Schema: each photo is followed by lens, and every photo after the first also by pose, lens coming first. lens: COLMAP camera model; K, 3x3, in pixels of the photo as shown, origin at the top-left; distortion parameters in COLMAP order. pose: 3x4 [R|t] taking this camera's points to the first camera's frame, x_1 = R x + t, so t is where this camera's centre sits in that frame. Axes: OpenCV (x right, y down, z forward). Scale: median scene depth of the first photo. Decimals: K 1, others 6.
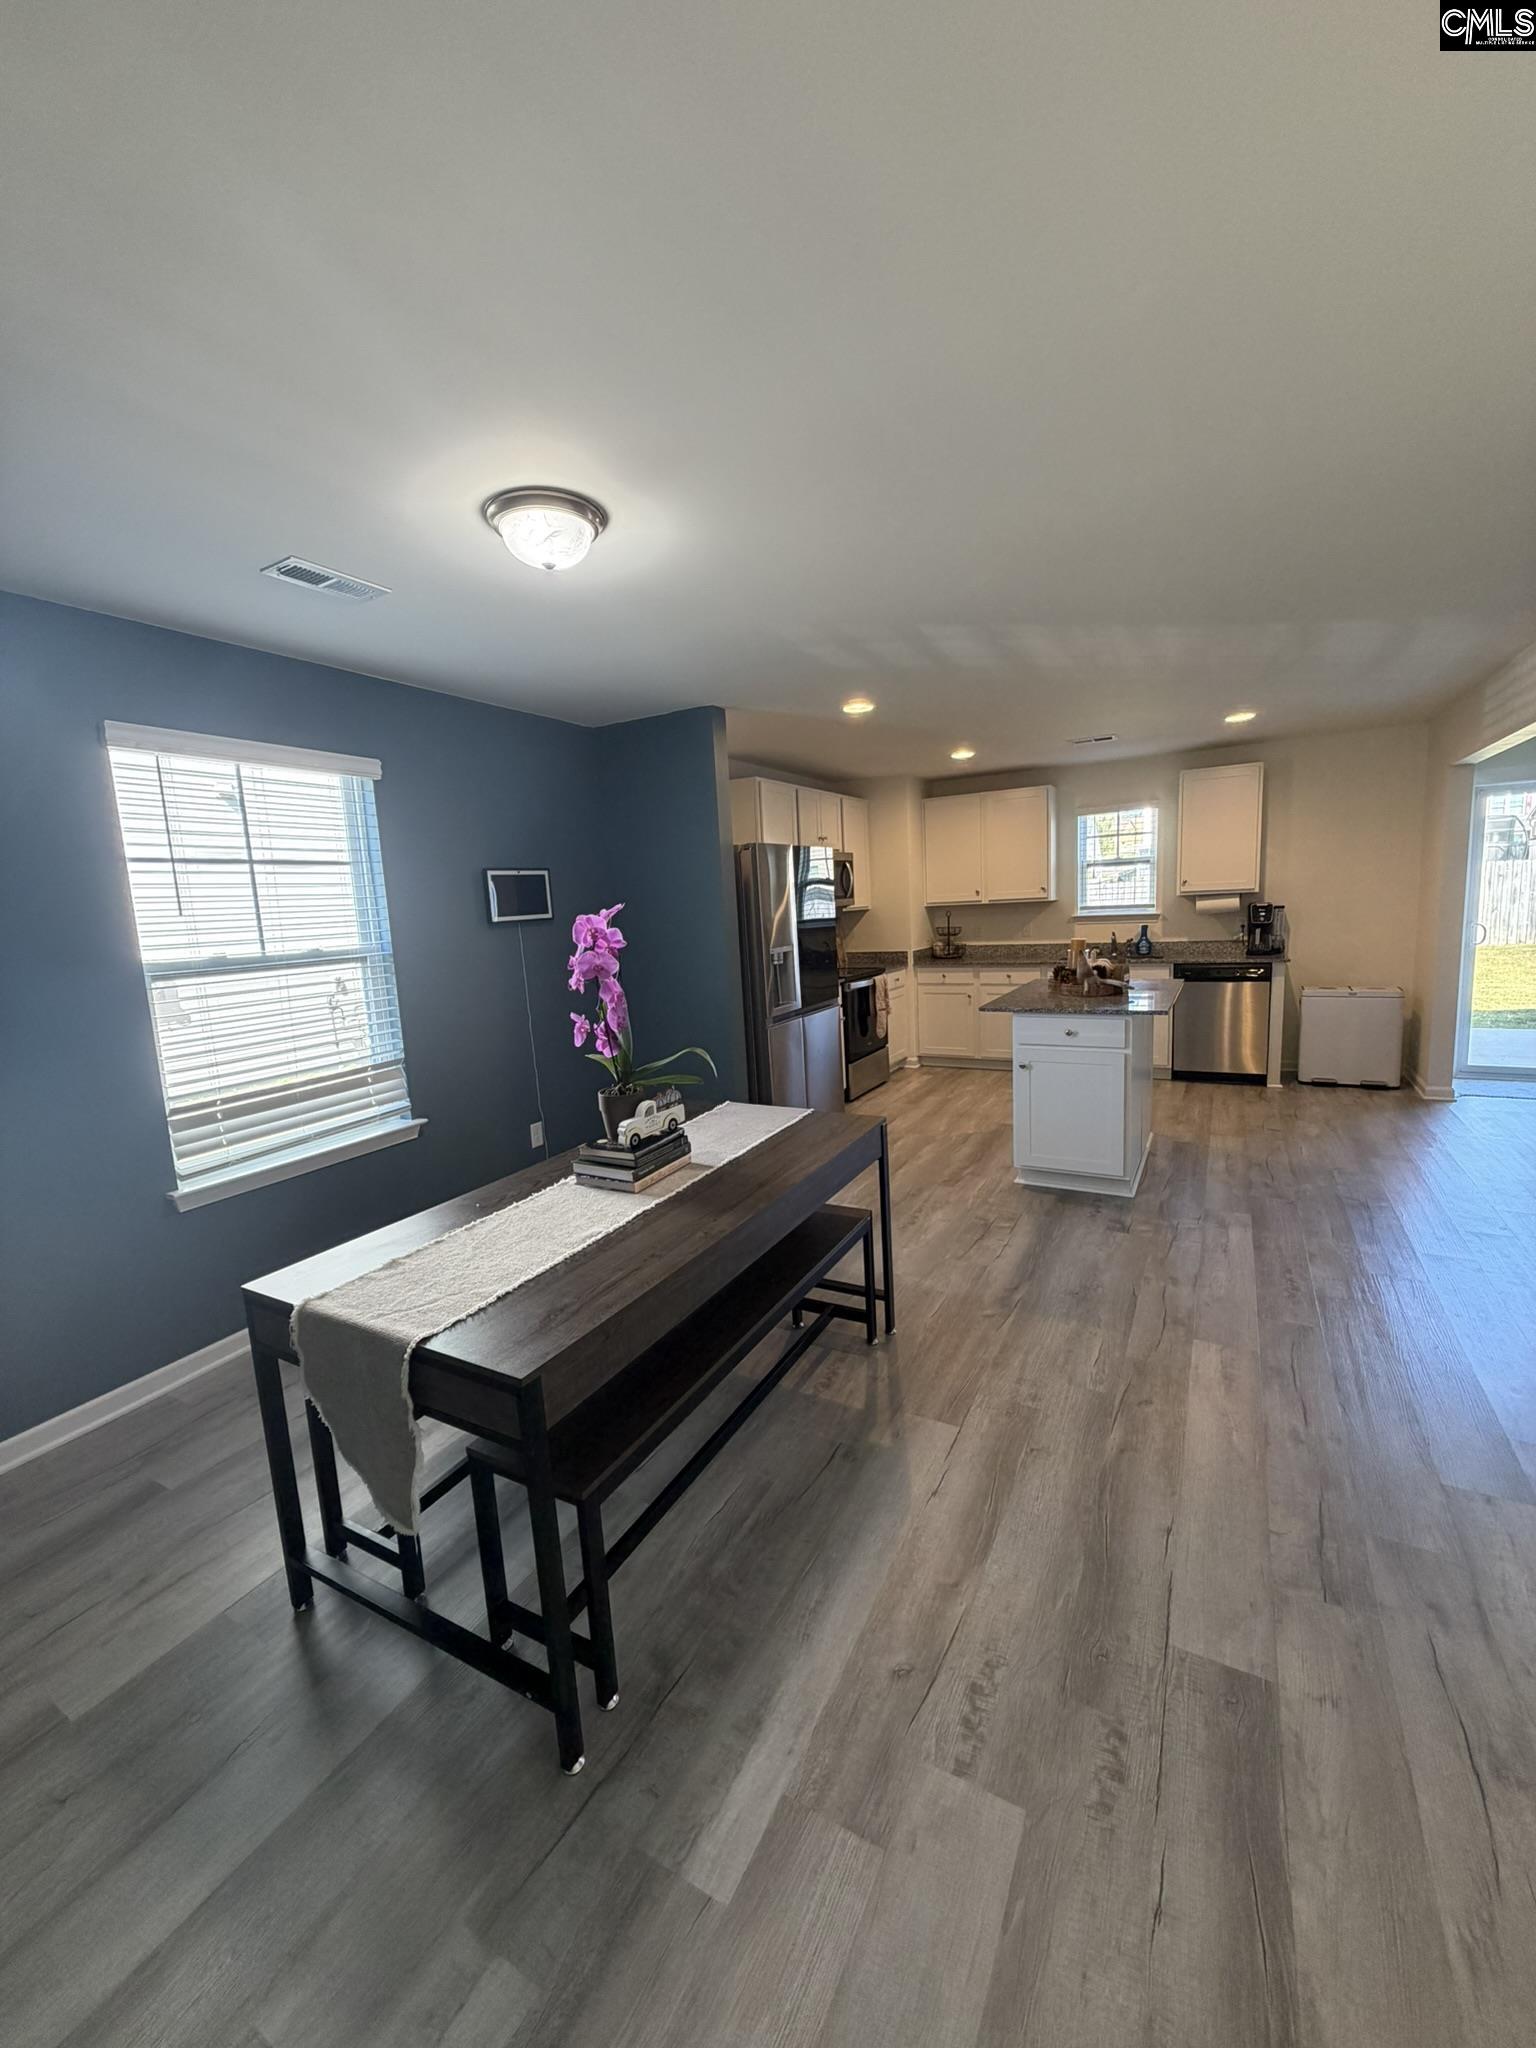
lens RADIAL K [[823.5, 0, 760.4], [0, 823.5, 1022.1], [0, 0, 1]] dist [-0.001853, 0.001077]
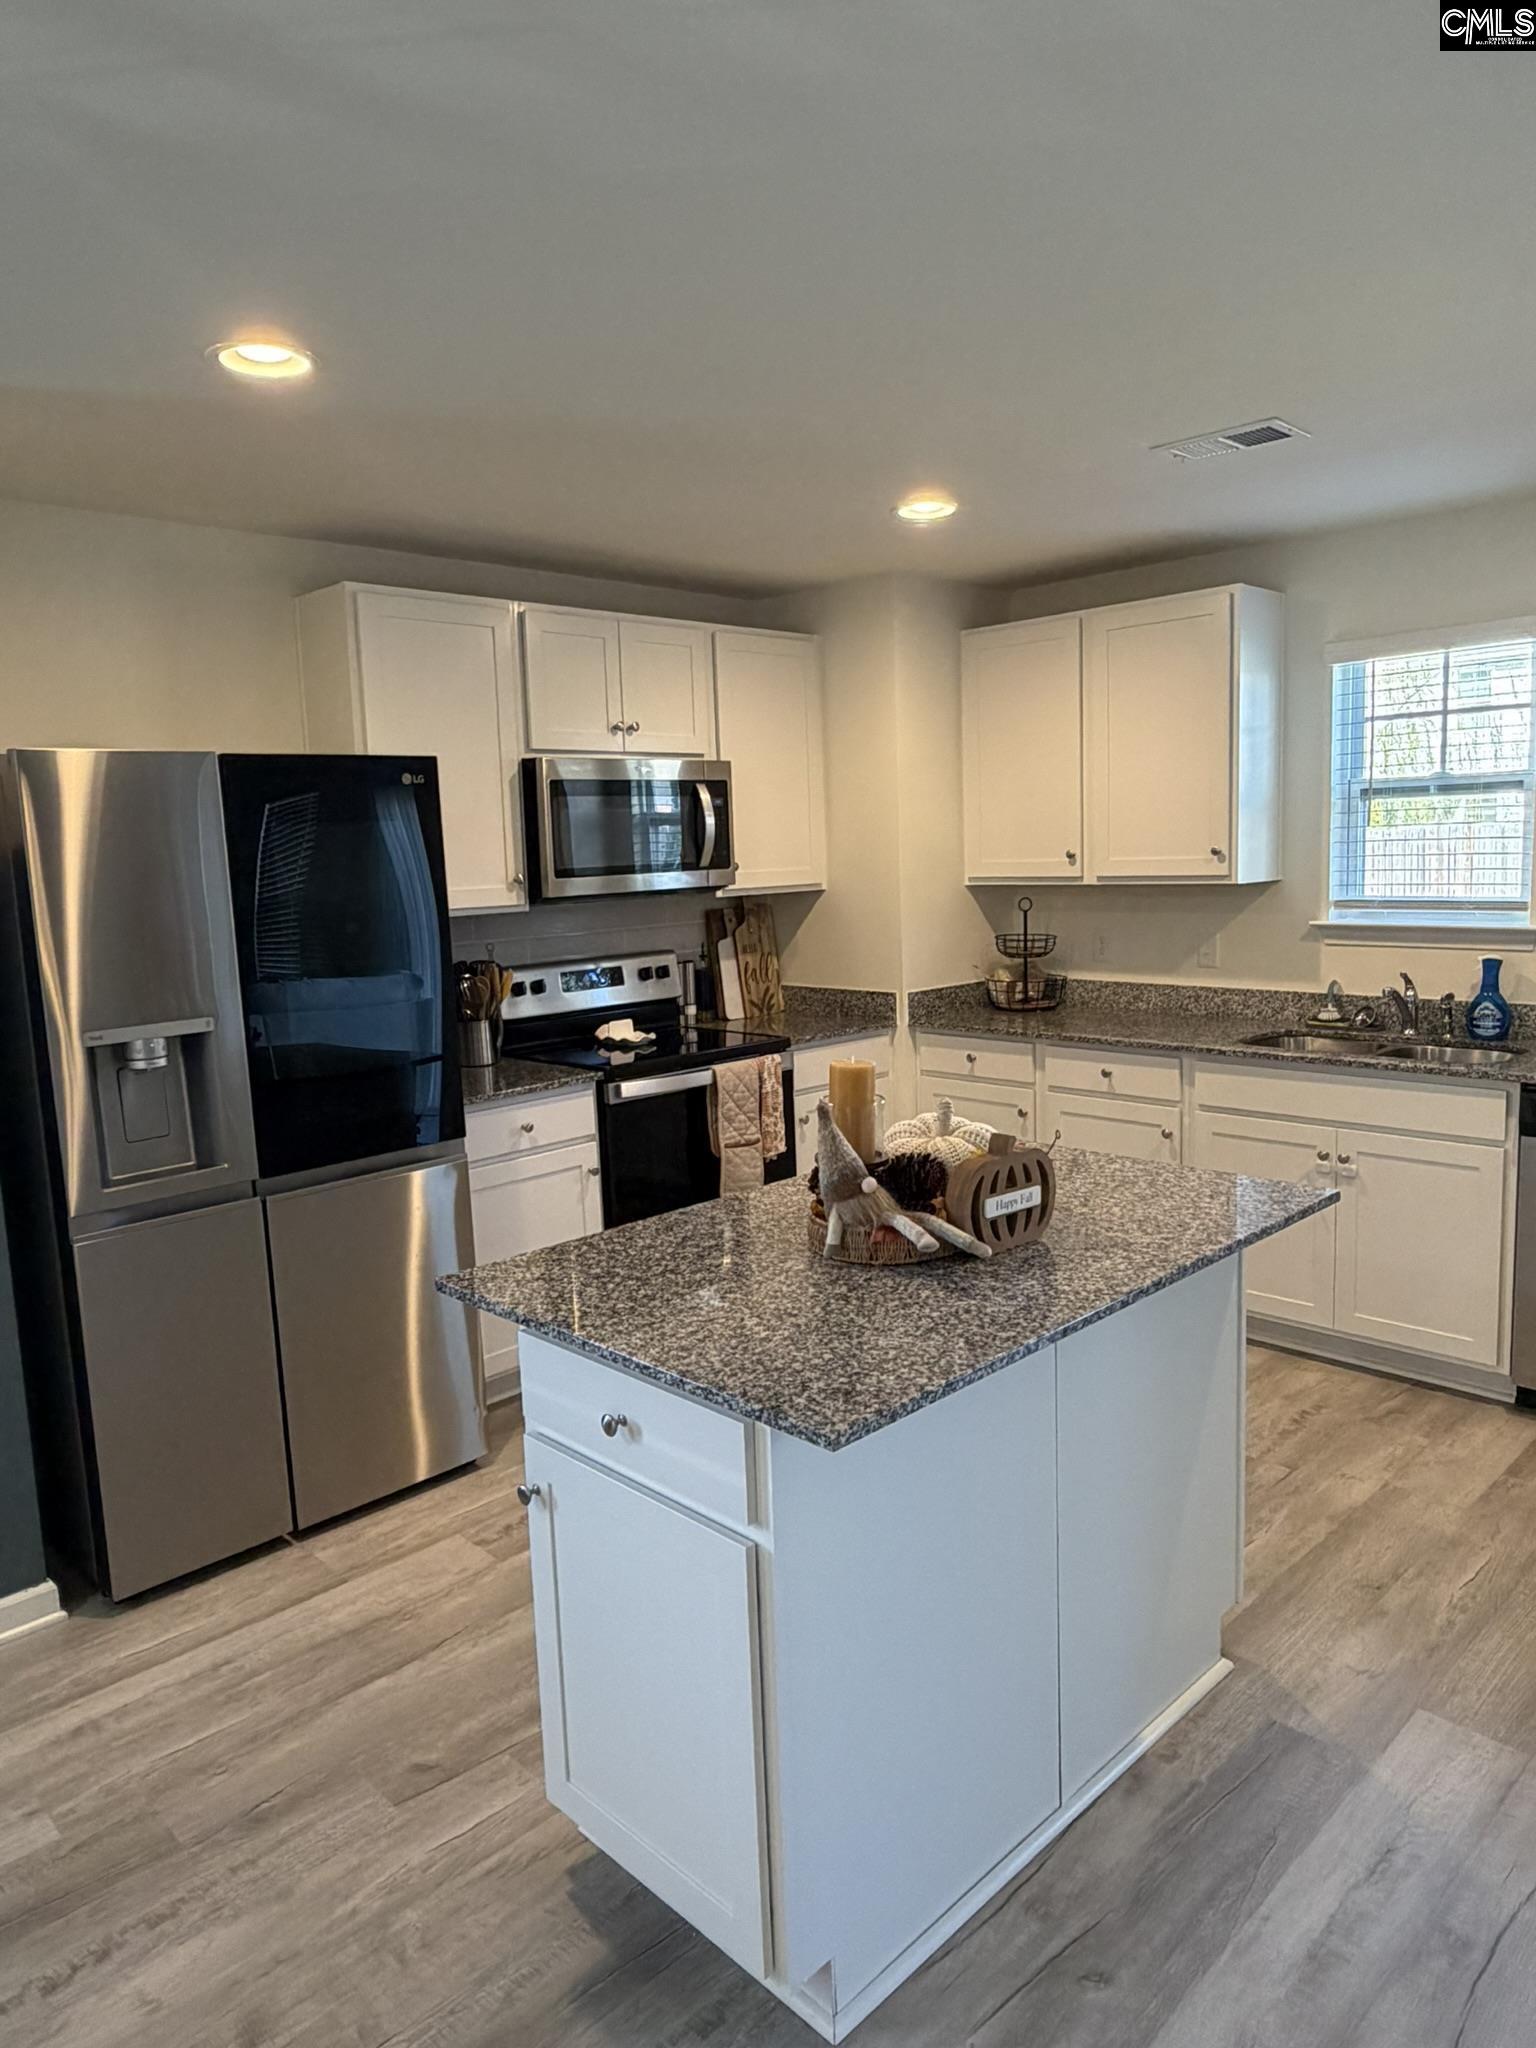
lens RADIAL K [[1344.6, 0, 767.3], [0, 1344.6, 1027.9], [0, 0, 1]] dist [0.001004, 0.003855]
pose [[0.960286, 0.054066, -0.273729, 0.718399], [-0.052327, 0.998537, 0.013659, -0.174459], [0.274066, 0.001207, 0.961710, 0.753258]]
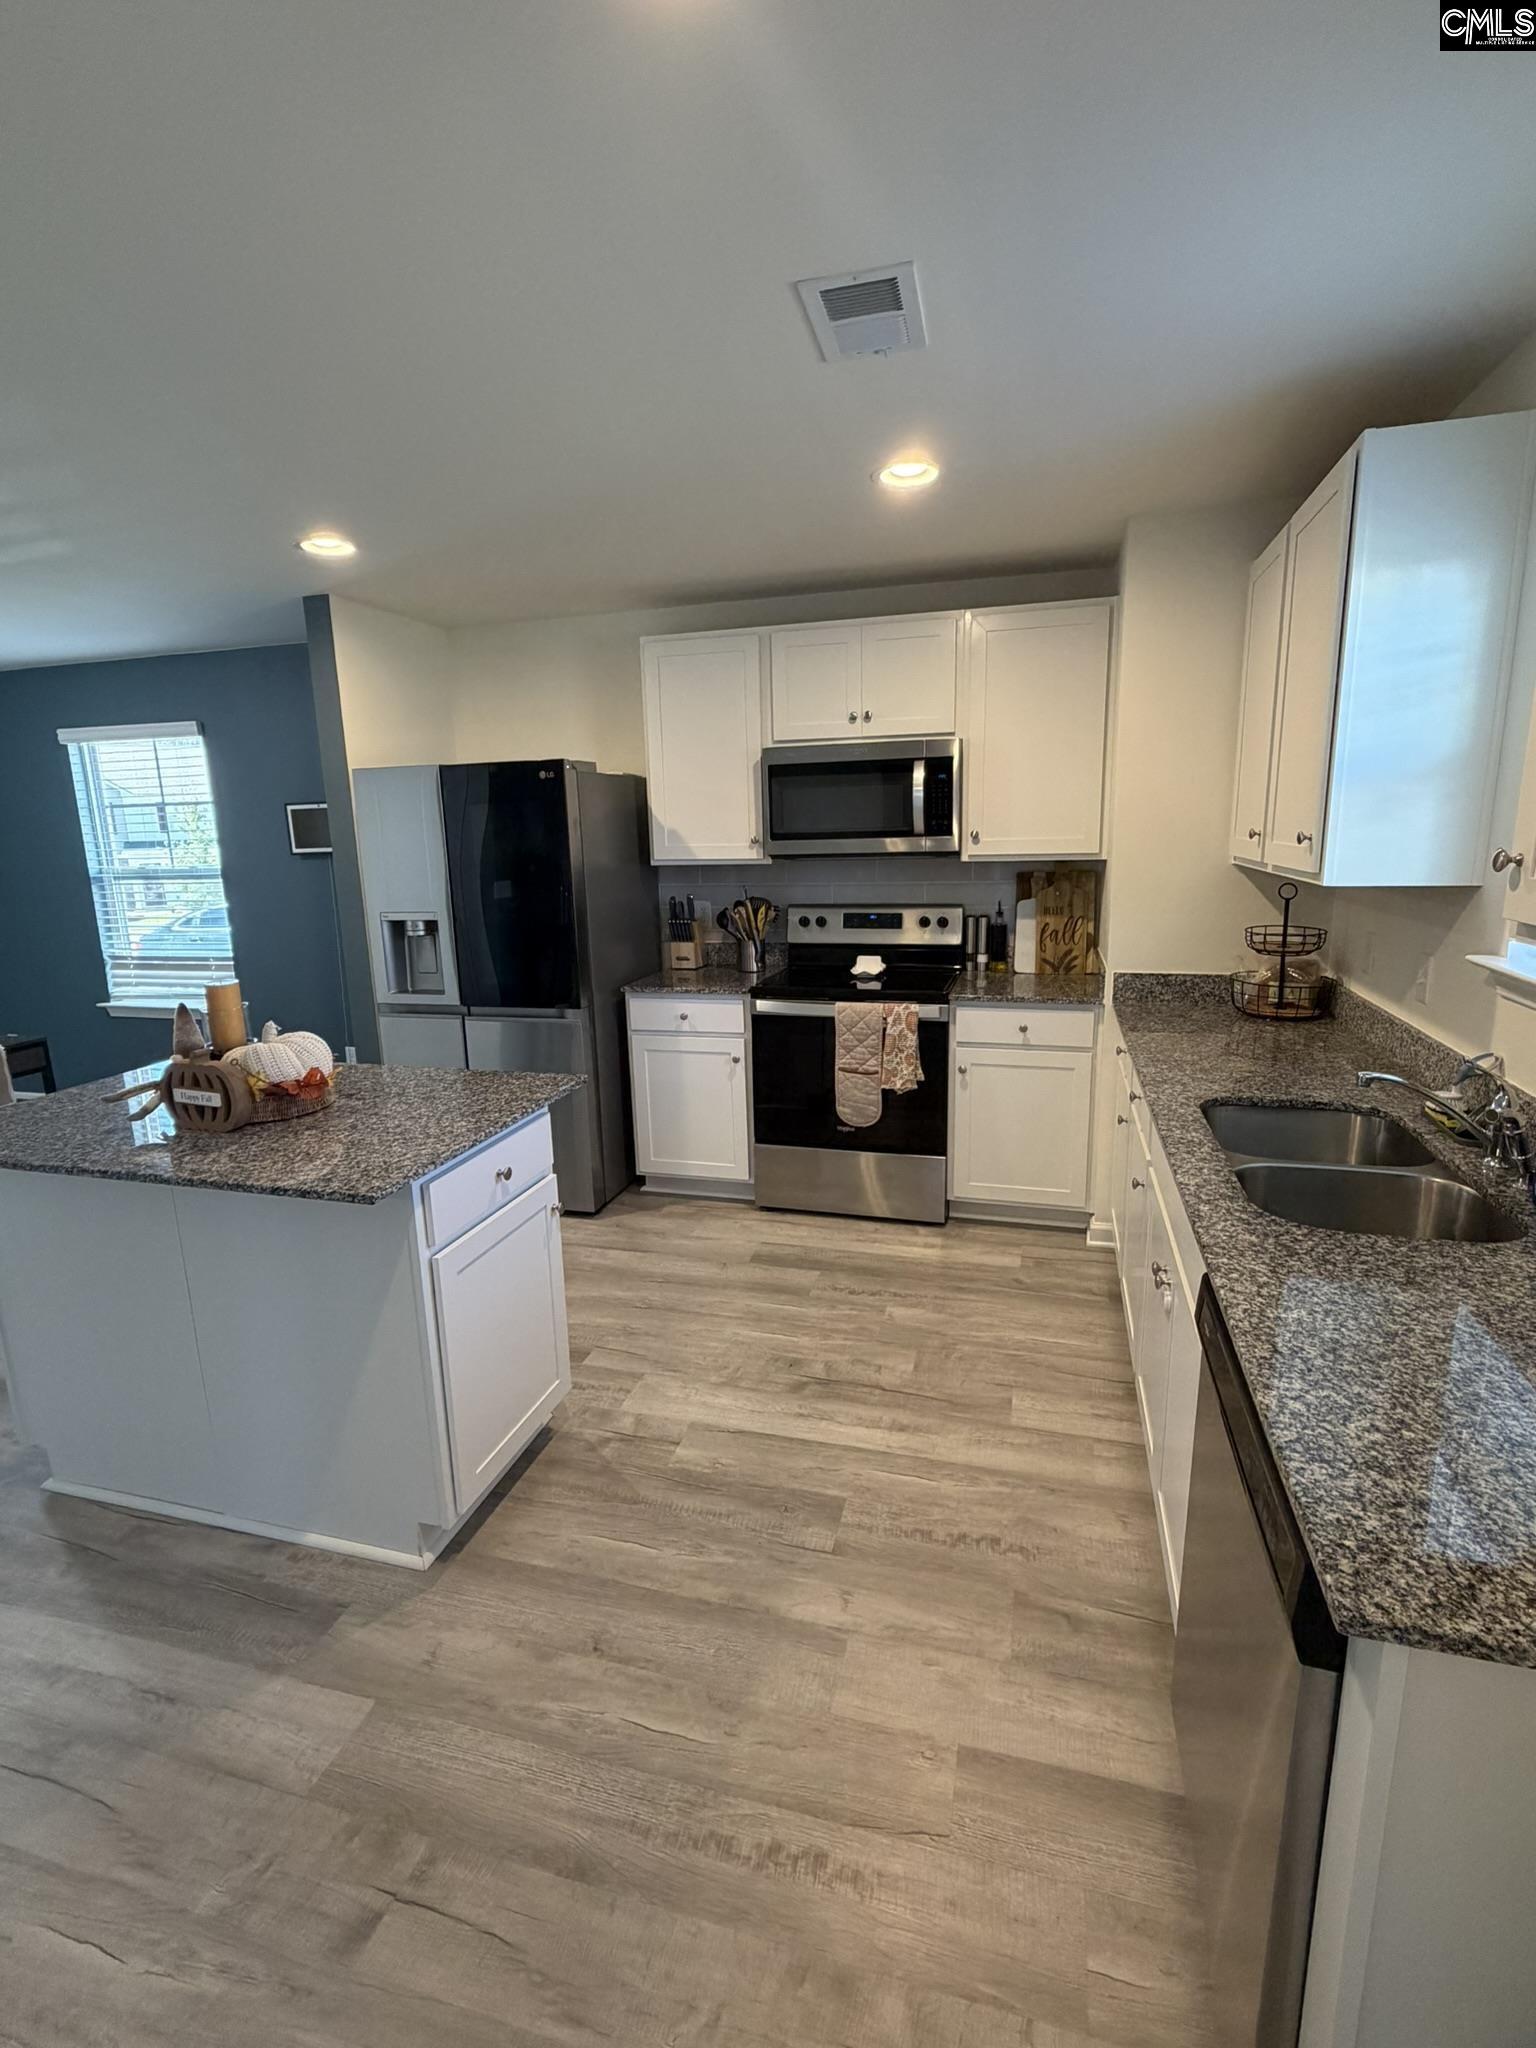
lens RADIAL K [[955.3, 0, 765.9], [0, 955.3, 1025.0], [0, 0, 1]] dist [0.000187, -0.000609]
pose [[0.234896, 0.245967, -0.940385, 1.399484], [-0.125266, 0.967047, 0.221651, -0.340057], [0.963915, 0.065733, 0.257966, 1.684269]]
